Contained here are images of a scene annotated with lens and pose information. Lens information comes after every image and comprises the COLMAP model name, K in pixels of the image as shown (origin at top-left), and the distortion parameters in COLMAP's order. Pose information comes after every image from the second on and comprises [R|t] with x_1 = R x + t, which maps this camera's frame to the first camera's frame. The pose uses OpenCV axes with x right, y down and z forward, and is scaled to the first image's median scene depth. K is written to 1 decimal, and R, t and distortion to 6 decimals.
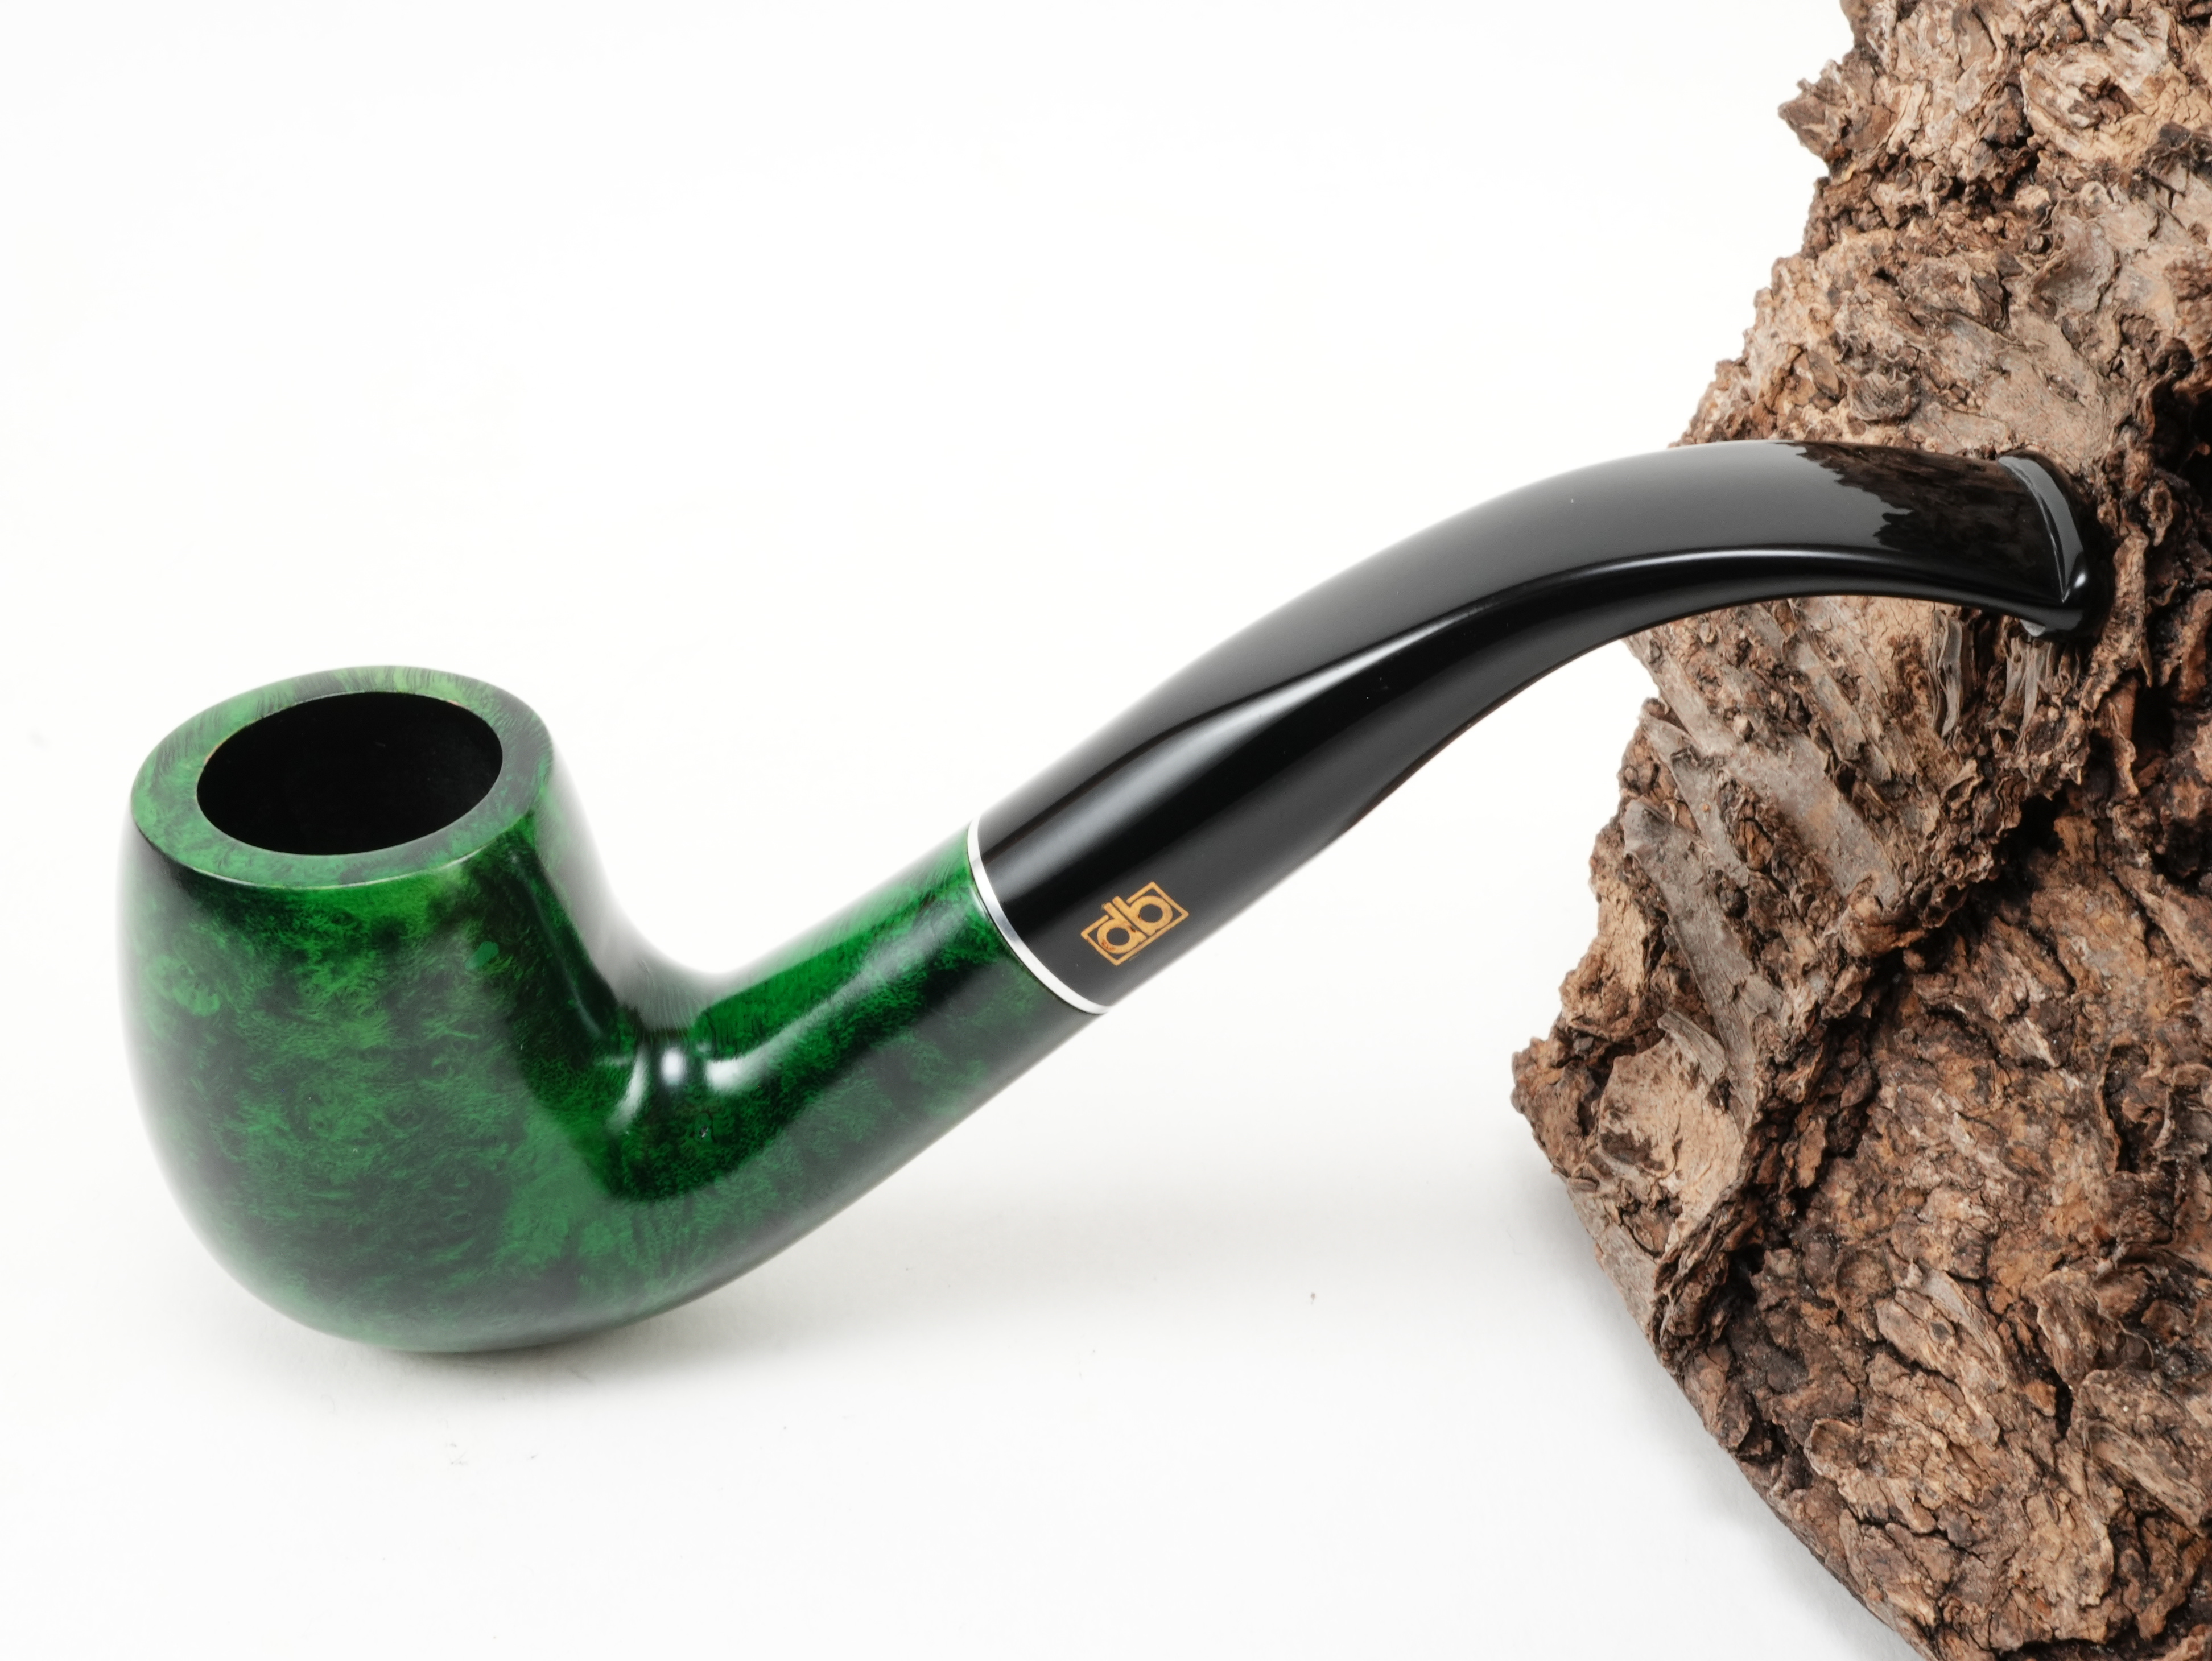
lens RADIAL K [[3153.2, 0, 1101.3], [0, 3153.2, 824.1], [0, 0, 1]] dist [-0.006701, 0.000000]
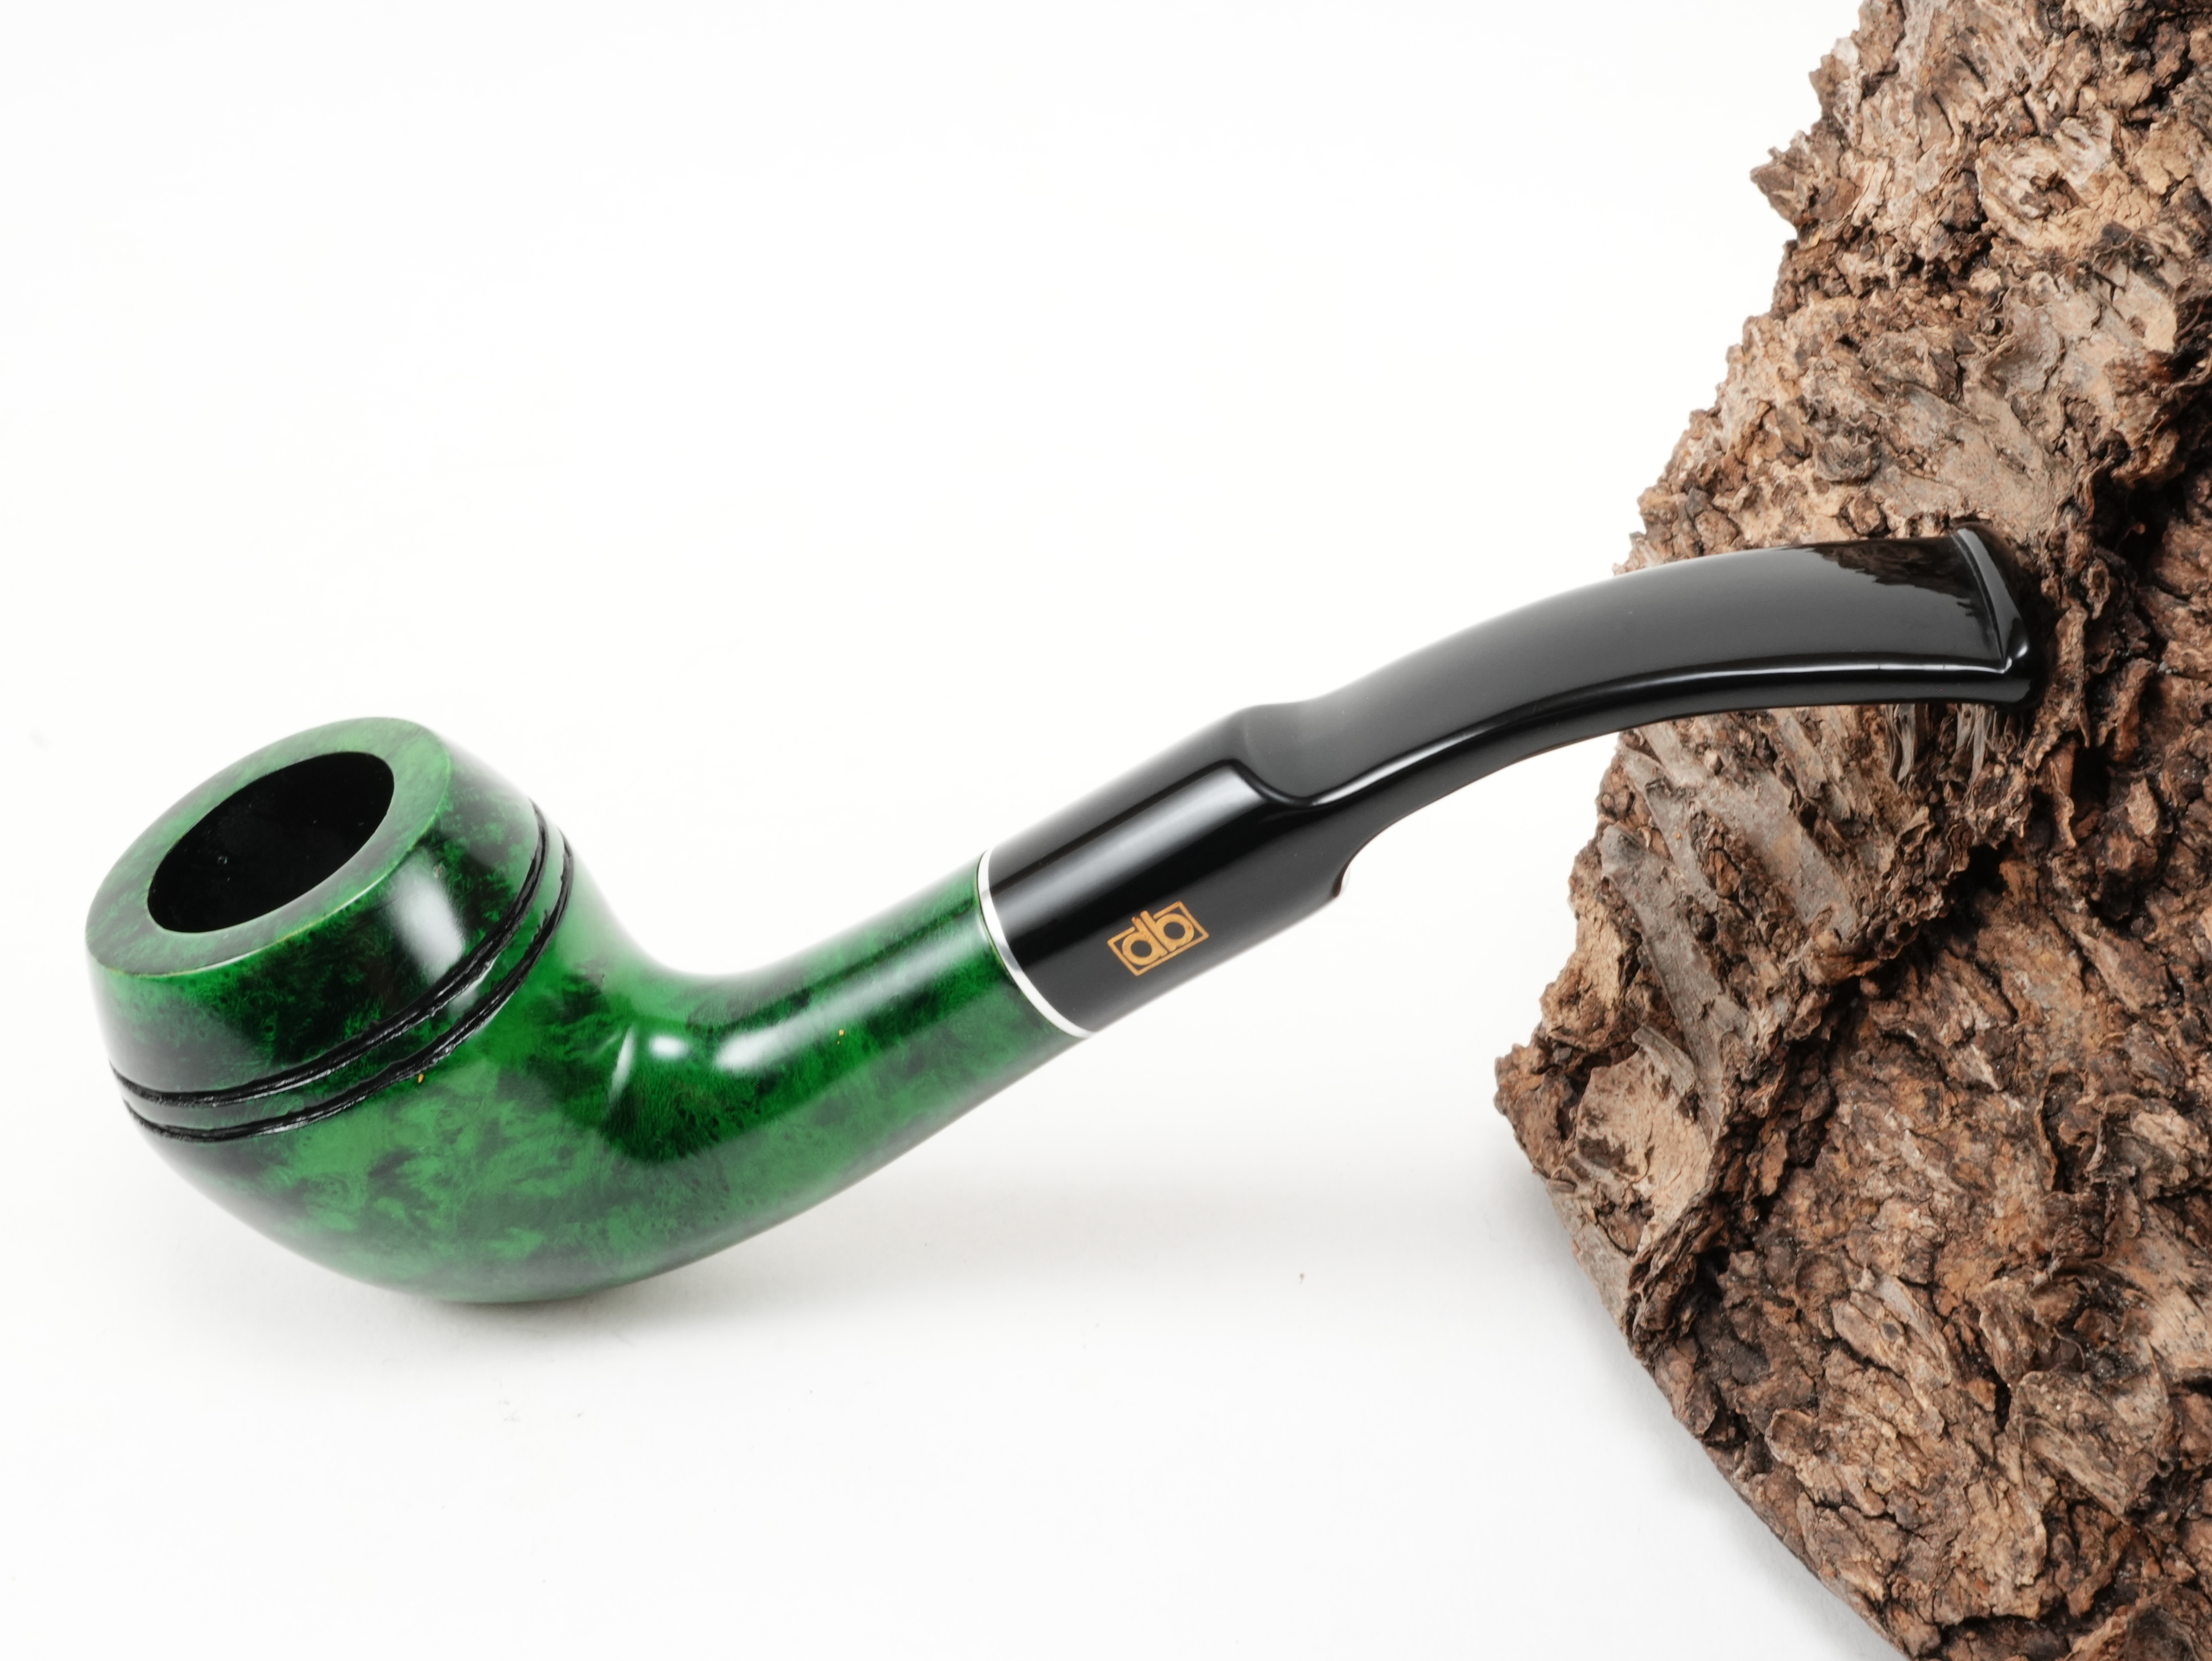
lens RADIAL K [[3153.2, 0, 1096.0], [0, 3153.2, 826.8], [0, 0, 1]] dist [-0.006701, 0.000000]
pose [[0.999955, 0.001732, 0.009285, -0.017871], [-0.001977, 0.999649, 0.026409, -0.040039], [-0.009236, -0.026426, 0.999608, -0.077514]]
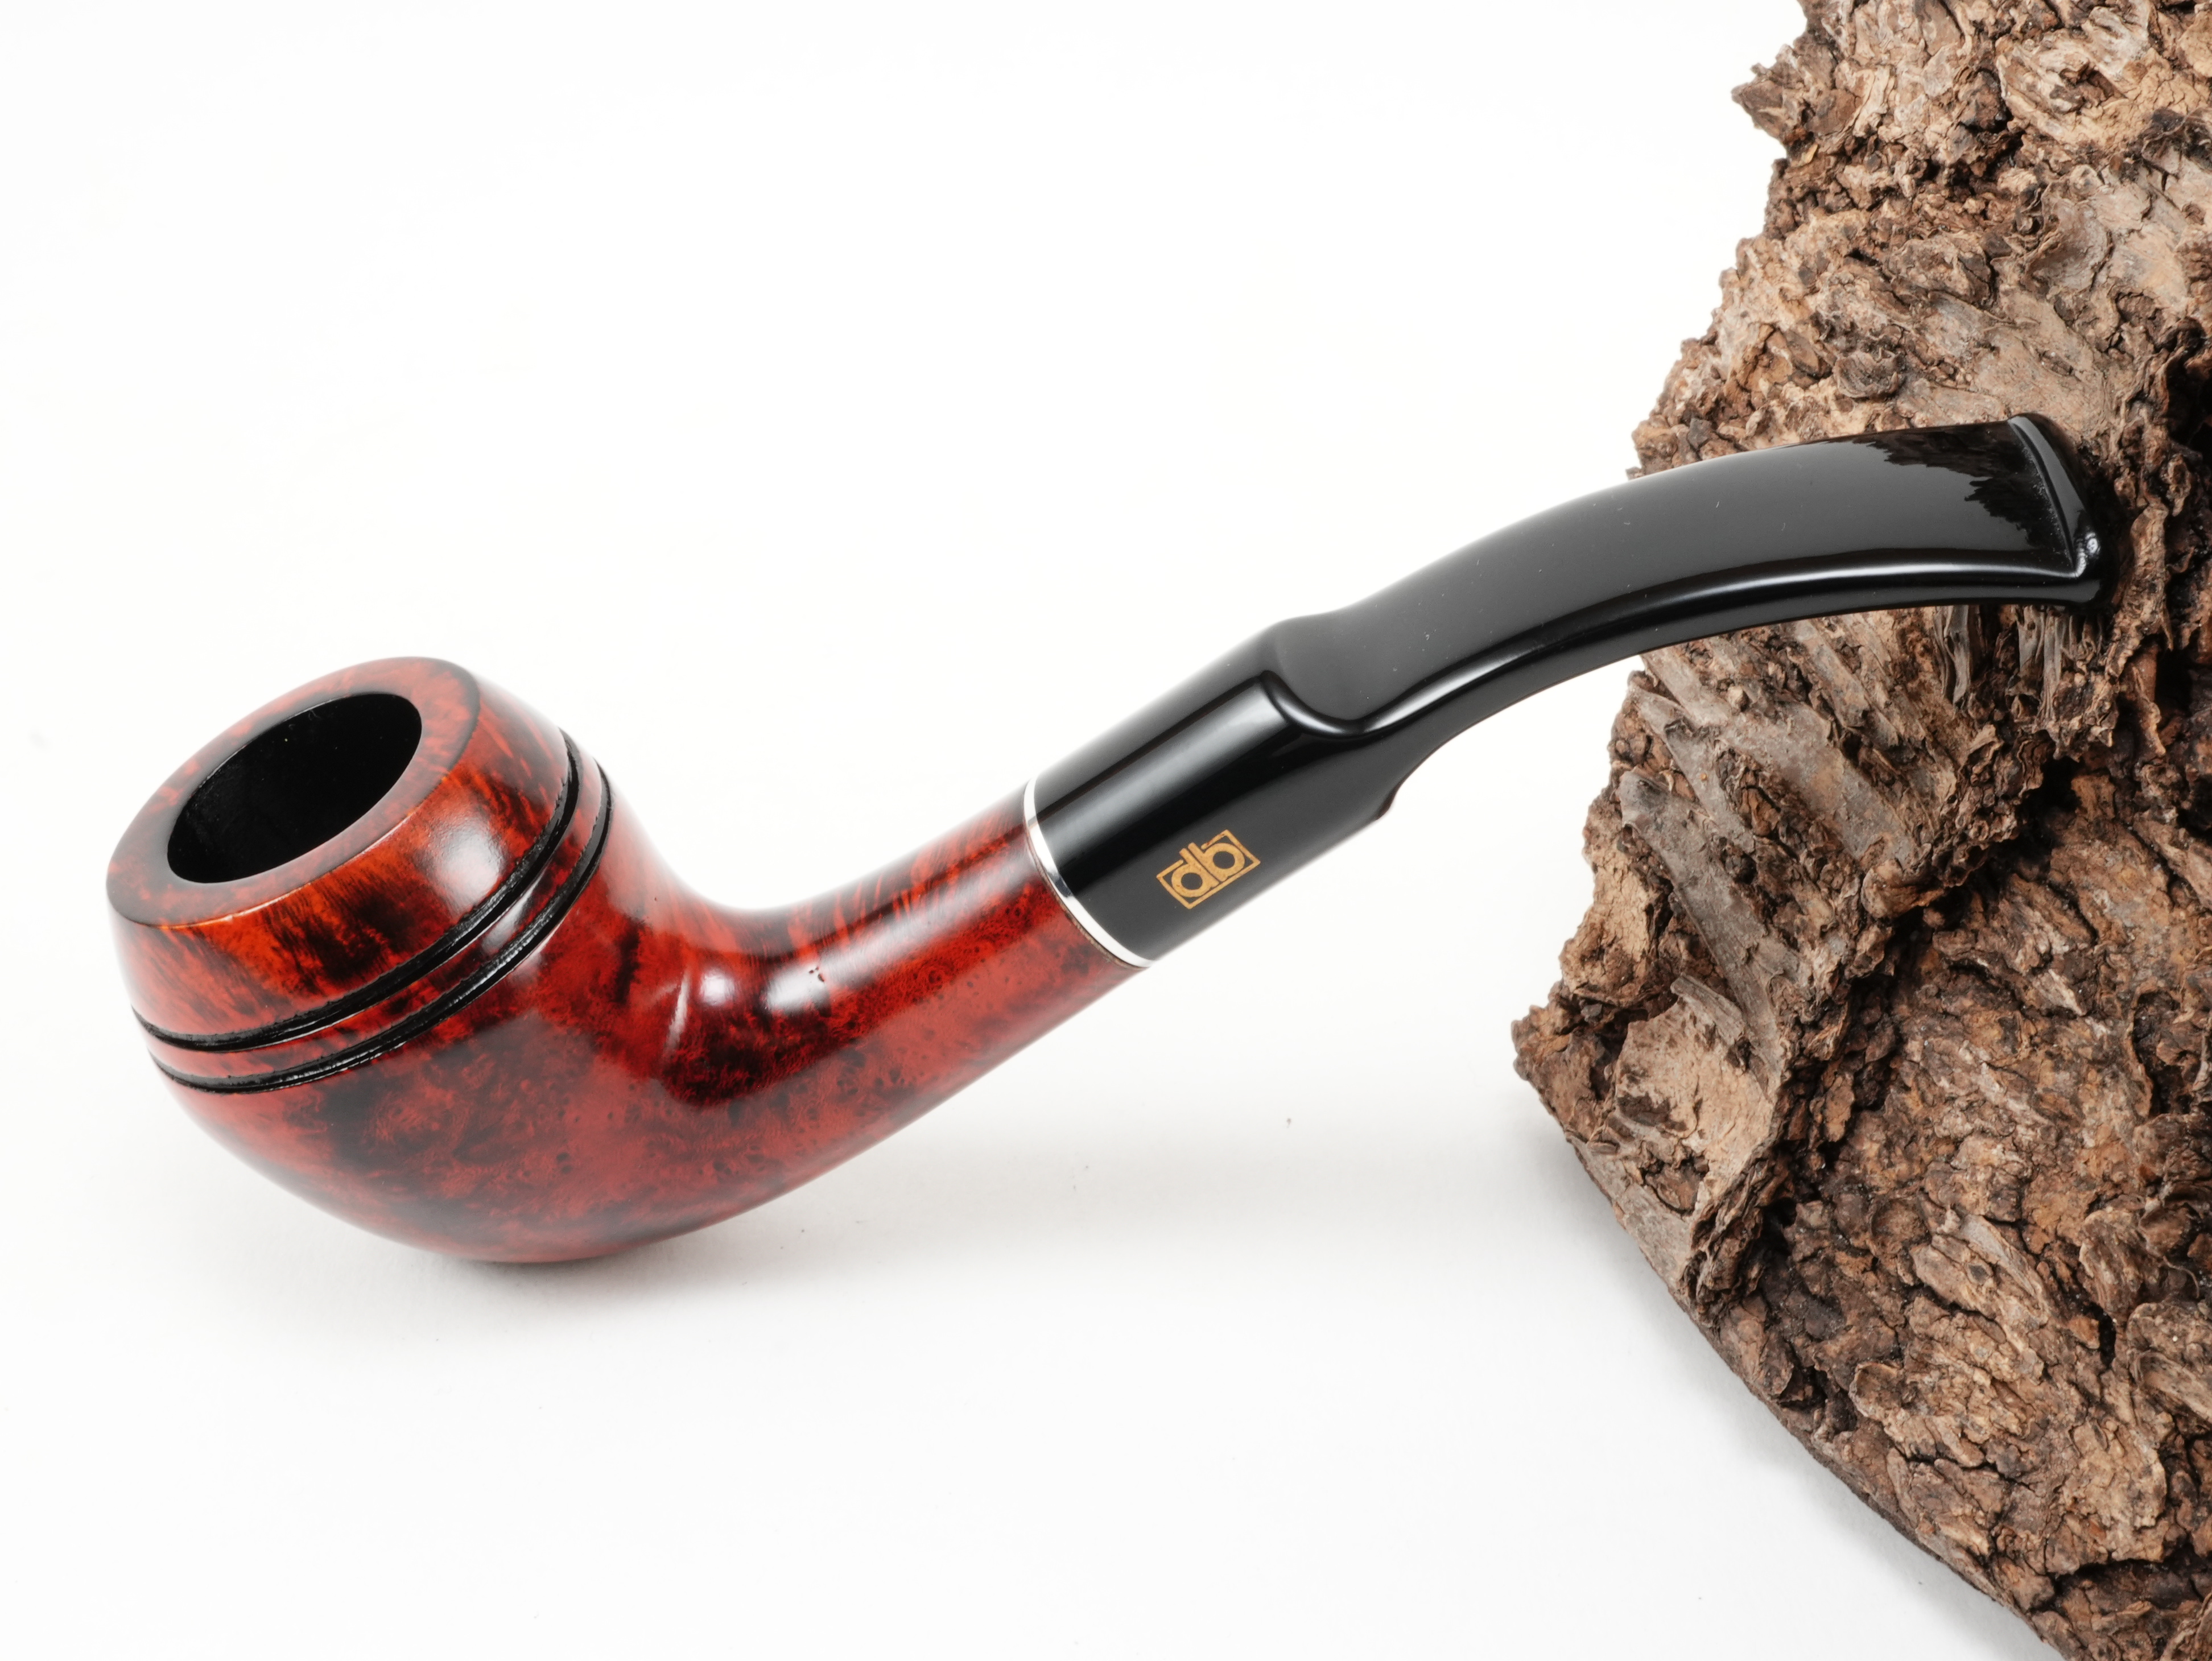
lens RADIAL K [[3153.2, 0, 1113.5], [0, 3153.2, 828.1], [0, 0, 1]] dist [-0.006701, 0.000000]
pose [[0.995418, -0.045738, 0.083965, -0.097320], [0.044382, 0.998853, 0.017950, -0.017184], [-0.084690, -0.014142, 0.996307, -0.012664]]
